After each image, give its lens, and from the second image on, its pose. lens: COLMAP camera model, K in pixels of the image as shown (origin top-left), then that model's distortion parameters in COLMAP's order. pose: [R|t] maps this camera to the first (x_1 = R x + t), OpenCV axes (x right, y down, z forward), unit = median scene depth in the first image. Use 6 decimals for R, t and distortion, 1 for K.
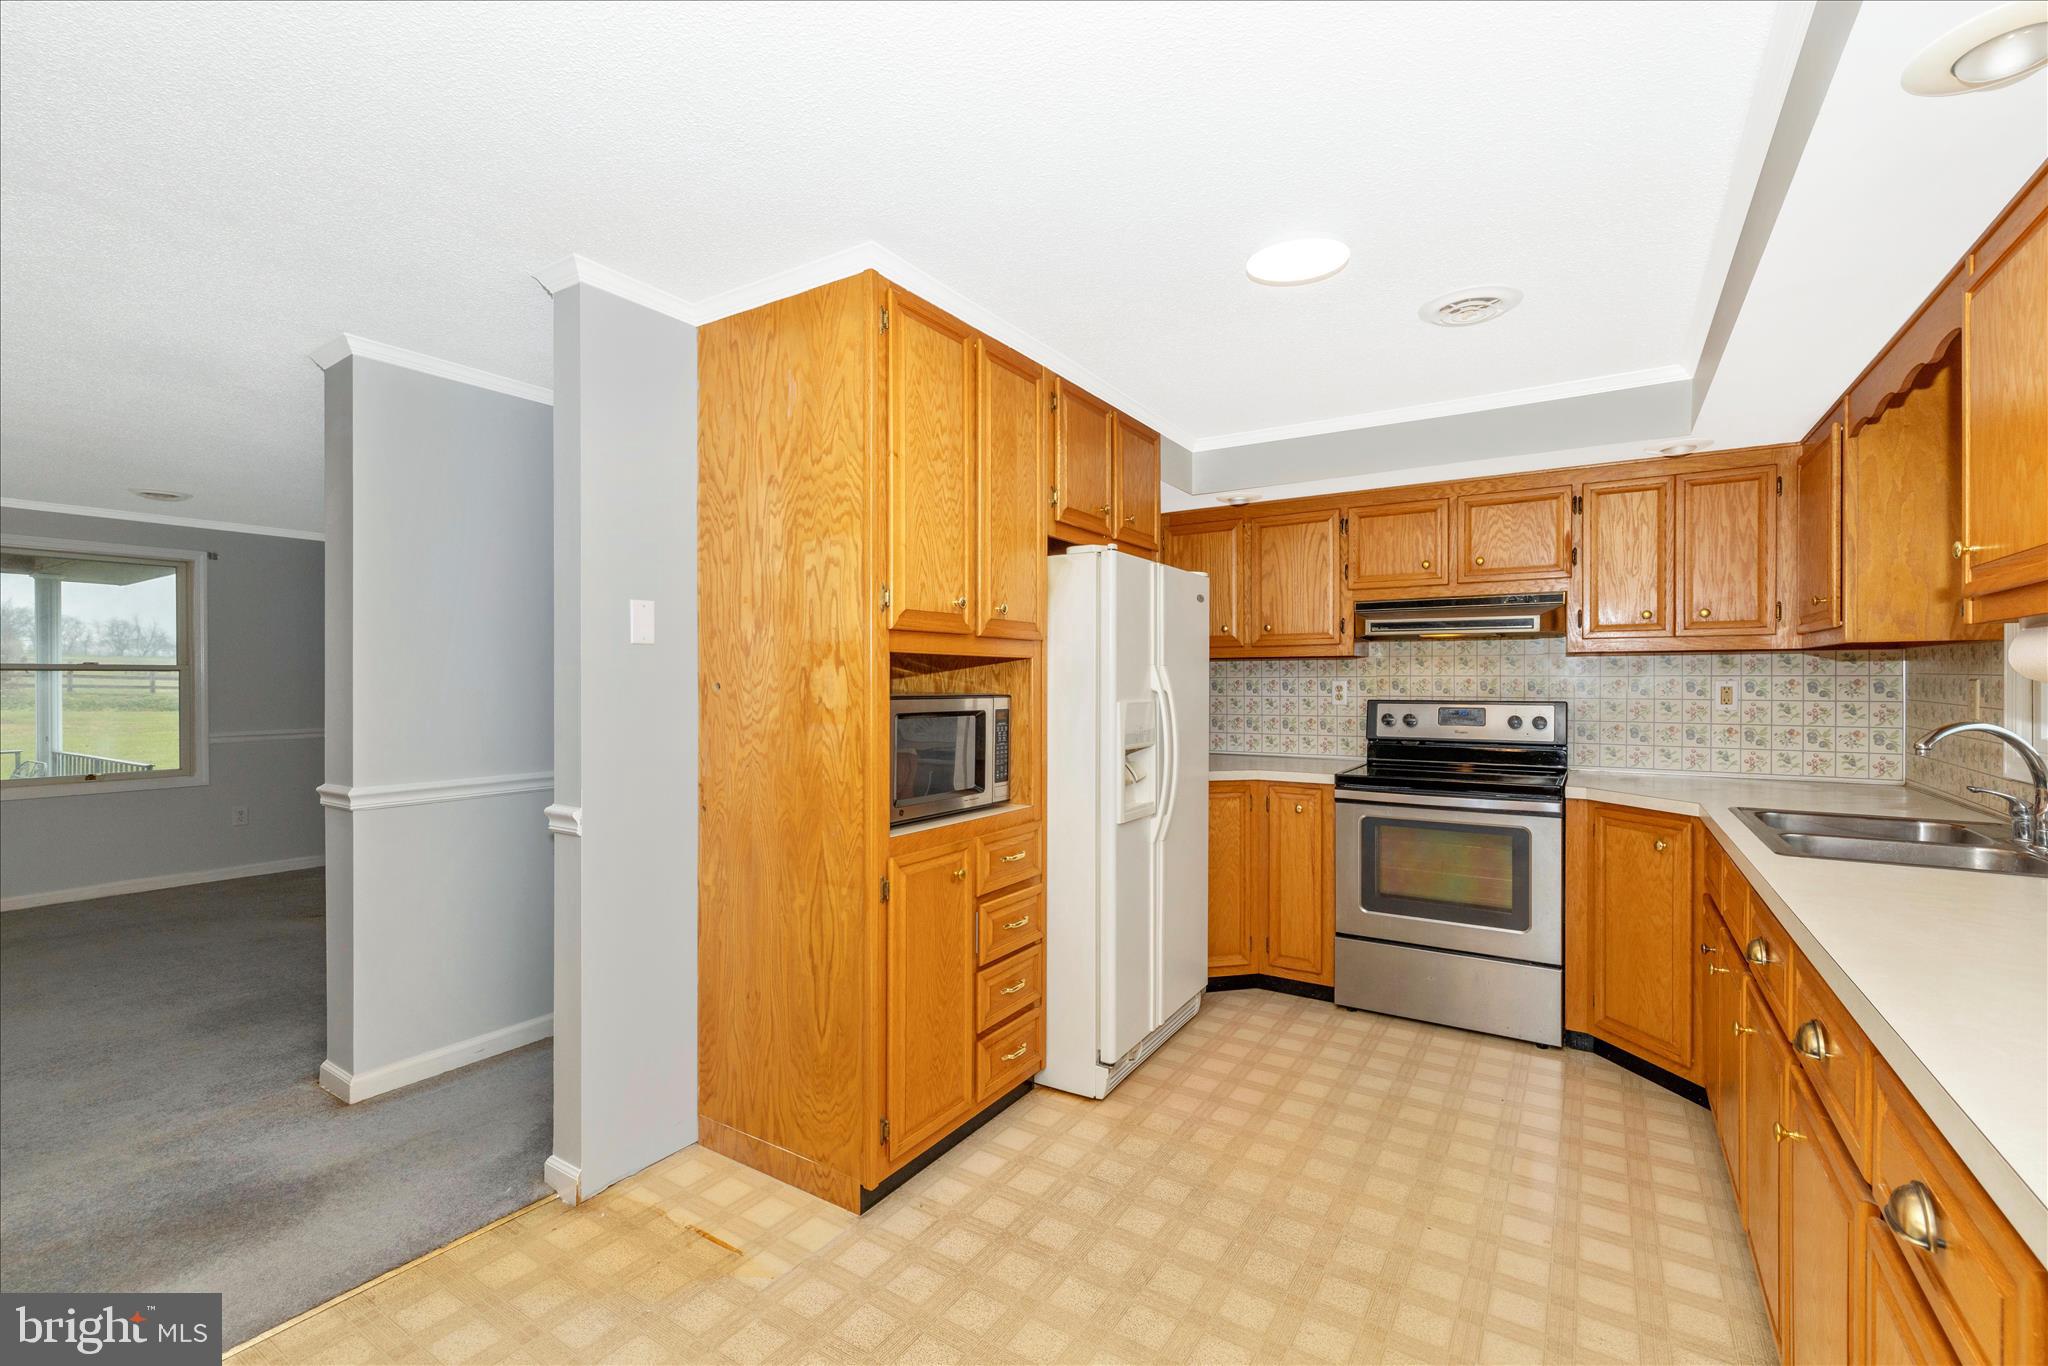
lens RADIAL K [[887.7, 0, 1016.9], [0, 887.7, 689.5], [0, 0, 1]] dist [-0.005132, 0.001924]
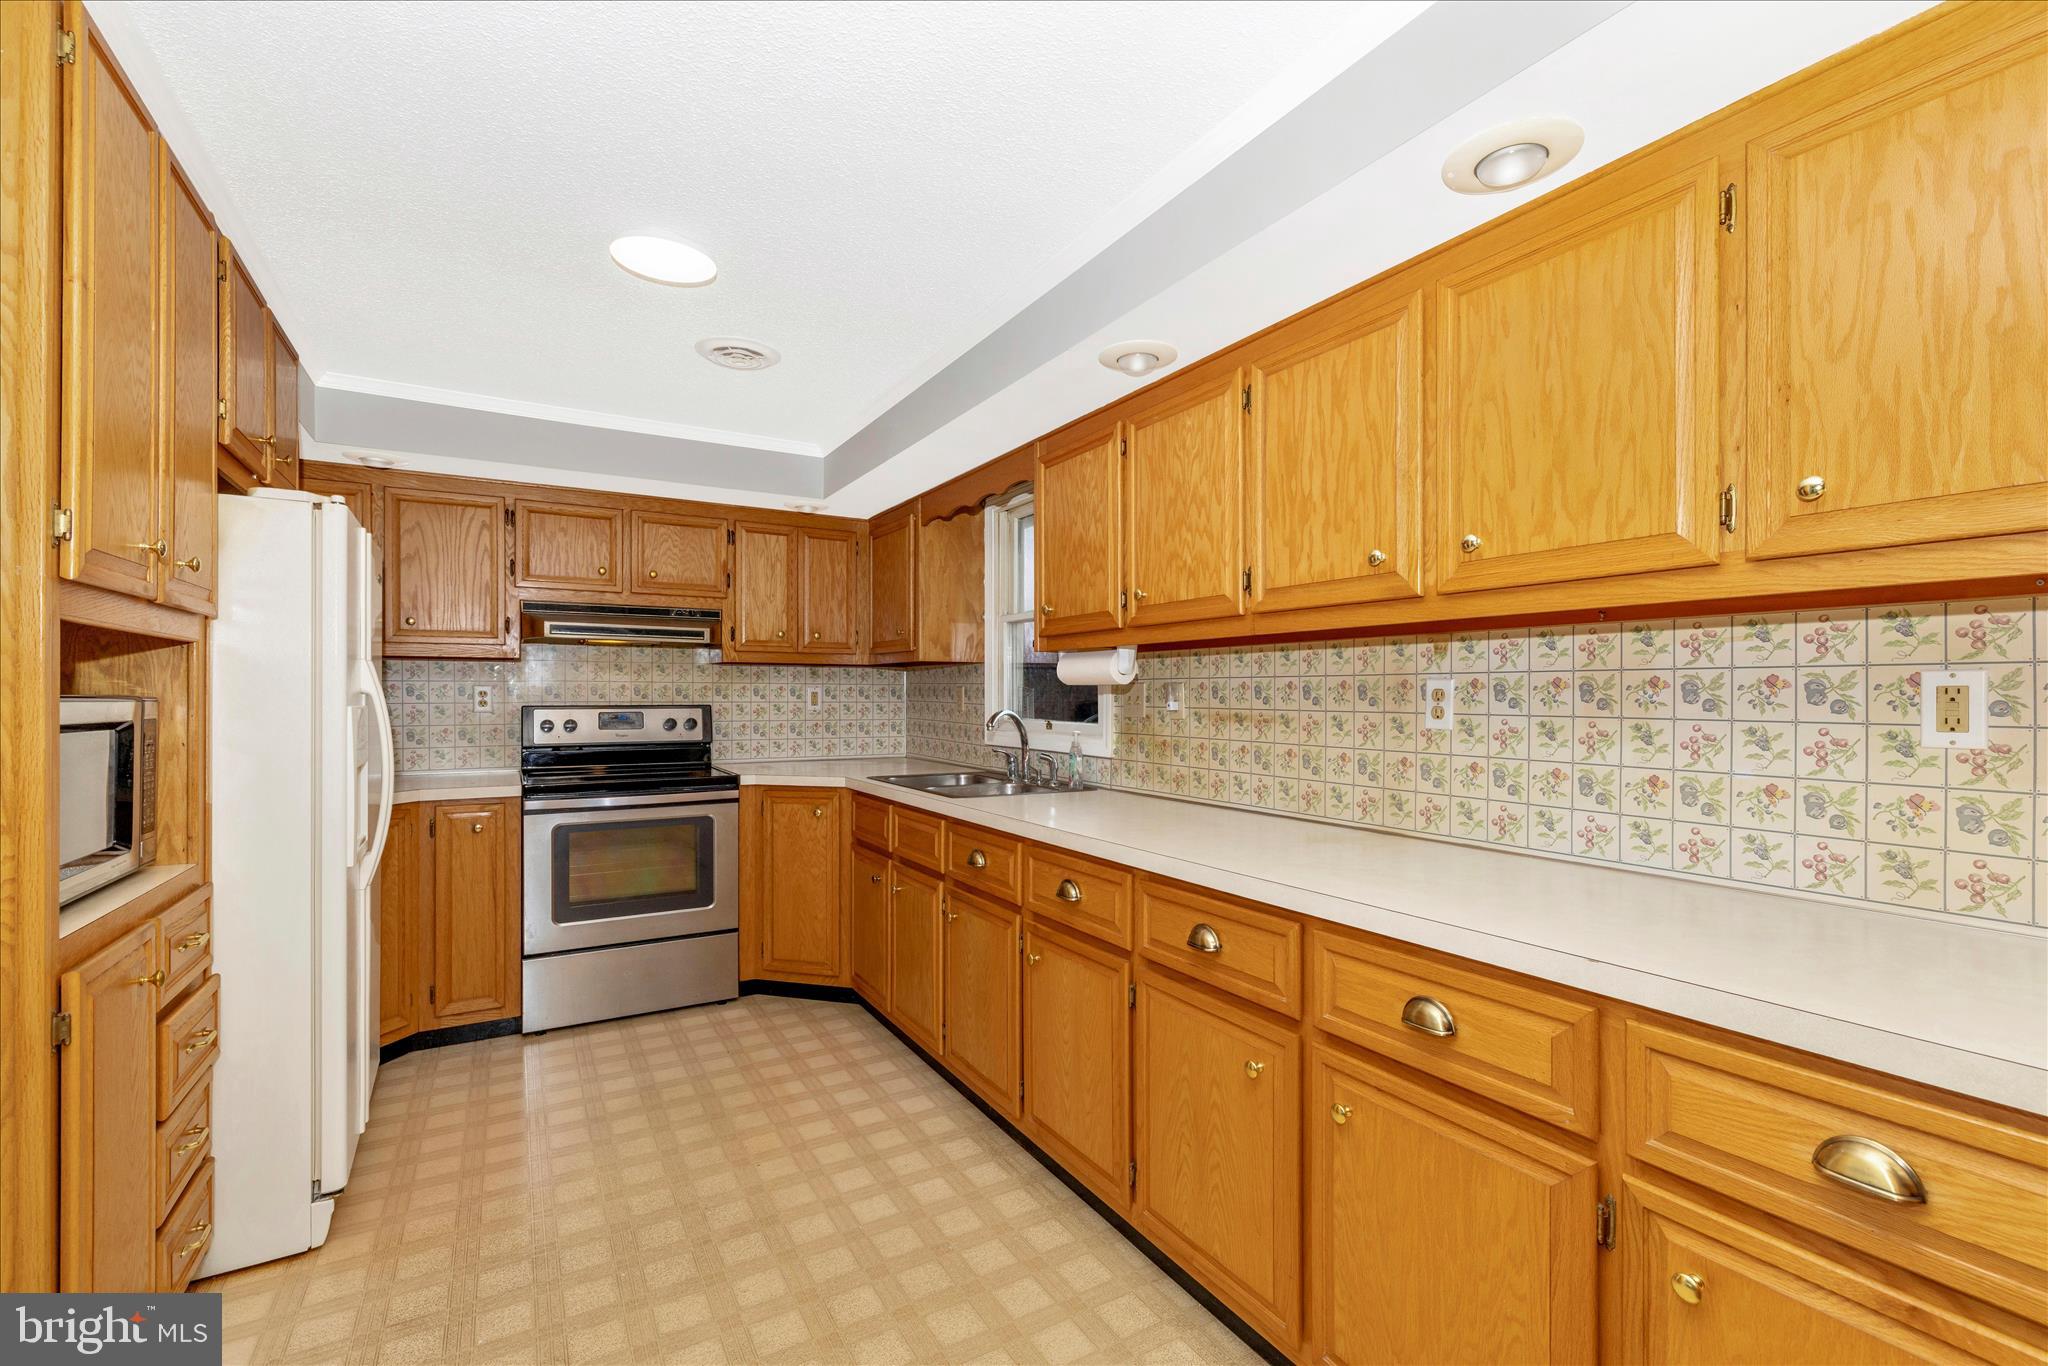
lens RADIAL K [[887.7, 0, 1044.0], [0, 887.7, 698.2], [0, 0, 1]] dist [-0.005132, 0.001924]
pose [[0.433559, -0.002368, 0.901122, -0.328676], [0.007020, 0.999975, -0.000750, 0.012758], [-0.901098, 0.006651, 0.433564, 0.146711]]
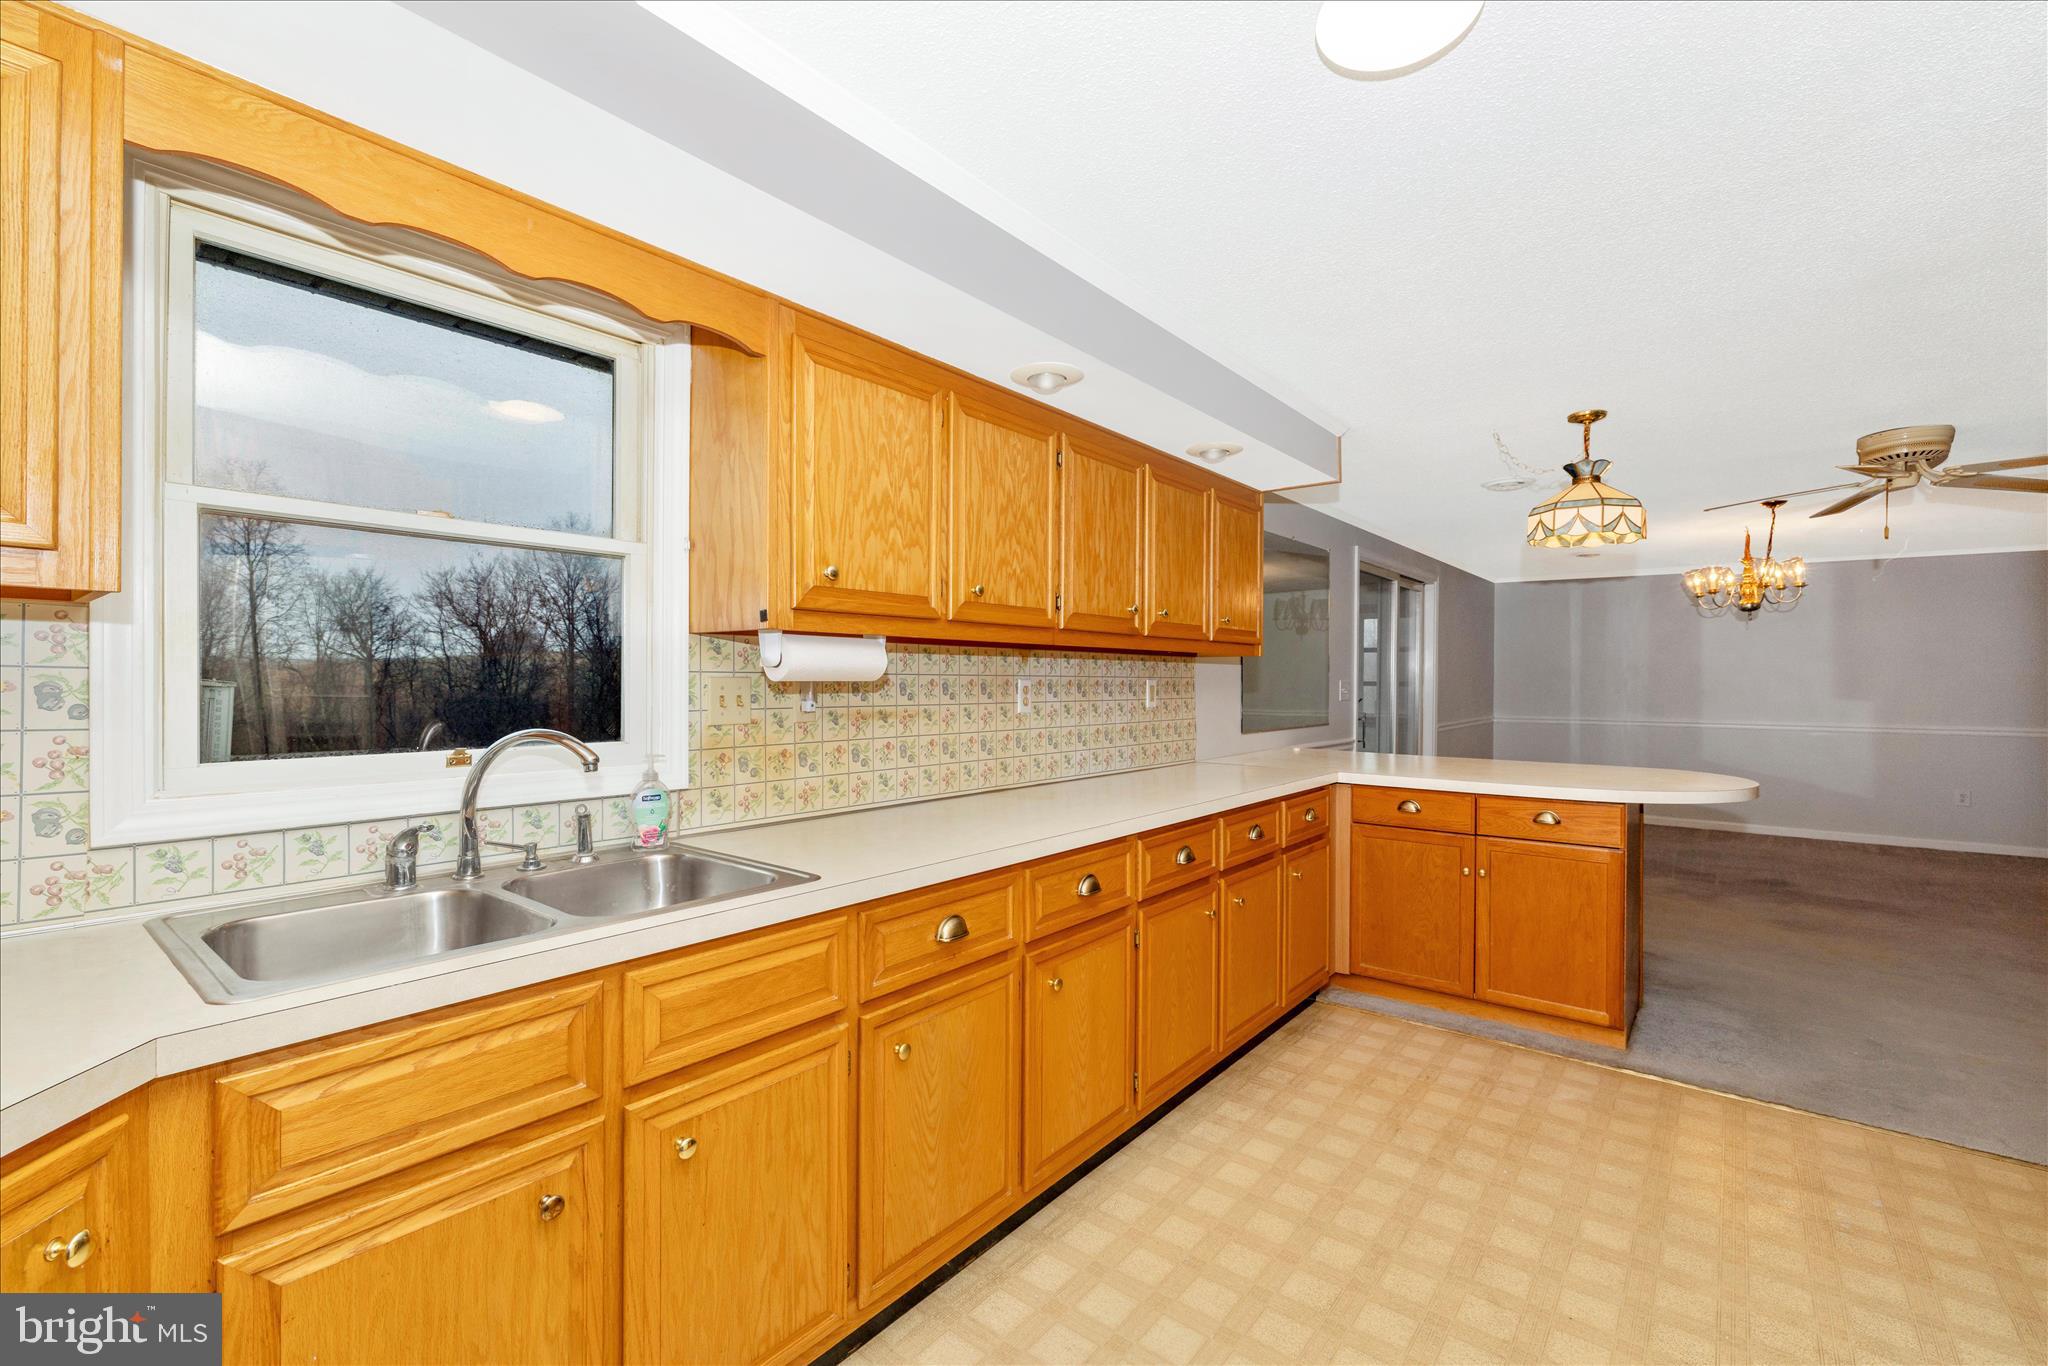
lens RADIAL K [[866.8, 0, 1009.9], [0, 866.8, 695.6], [0, 0, 1]] dist [-0.008689, 0.001102]
pose [[-0.992647, 0.007848, 0.120789, 0.416907], [0.010171, 0.999775, 0.018631, -0.002949], [-0.120615, 0.019722, -0.992503, 1.341356]]
